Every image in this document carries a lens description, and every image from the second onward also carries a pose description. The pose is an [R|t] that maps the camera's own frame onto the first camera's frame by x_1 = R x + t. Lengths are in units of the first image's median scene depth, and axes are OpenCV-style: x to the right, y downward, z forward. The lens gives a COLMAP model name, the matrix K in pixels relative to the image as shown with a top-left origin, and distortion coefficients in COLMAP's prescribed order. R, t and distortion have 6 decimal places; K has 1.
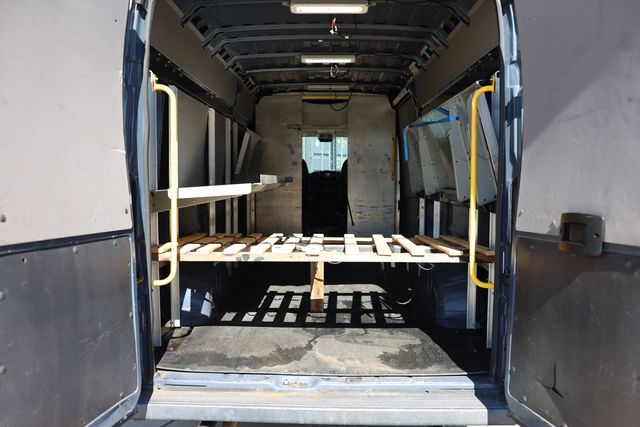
lens RADIAL K [[502.1, 0, 320.0], [0, 502.1, 213.5], [0, 0, 1]] dist [-0.111254, 0.102912]
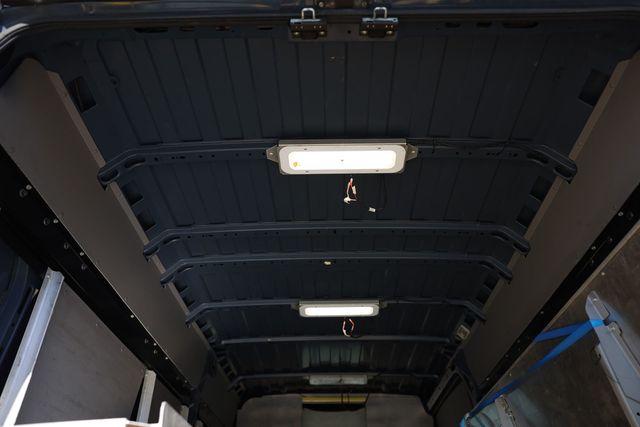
lens RADIAL K [[502.1, 0, 320.0], [0, 502.1, 213.5], [0, 0, 1]] dist [-0.111254, 0.102912]
pose [[0.999944, -0.007680, -0.007278, -0.003164], [0.001331, 0.773705, -0.633545, 0.020192], [0.010496, 0.633499, 0.773672, 0.345717]]
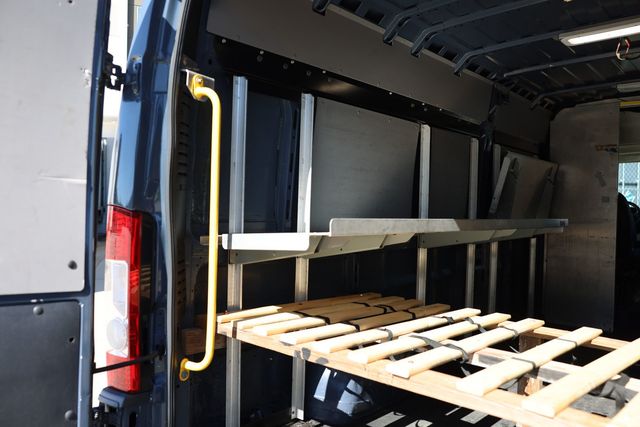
lens RADIAL K [[502.1, 0, 320.0], [0, 502.1, 213.5], [0, 0, 1]] dist [-0.111254, 0.102912]
pose [[0.748768, 0.026148, -0.662316, 0.138148], [-0.070579, 0.996686, -0.040443, -0.031284], [0.659064, 0.077028, 0.748132, 0.291370]]
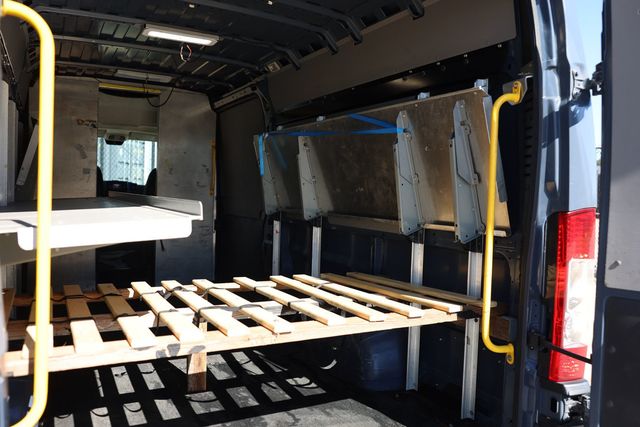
lens RADIAL K [[502.1, 0, 320.0], [0, 502.1, 213.5], [0, 0, 1]] dist [-0.111254, 0.102912]
pose [[0.868143, 0.004390, 0.496294, -0.149106], [0.004251, 0.999858, -0.016279, -0.028729], [-0.496296, 0.016242, 0.868002, 0.234970]]
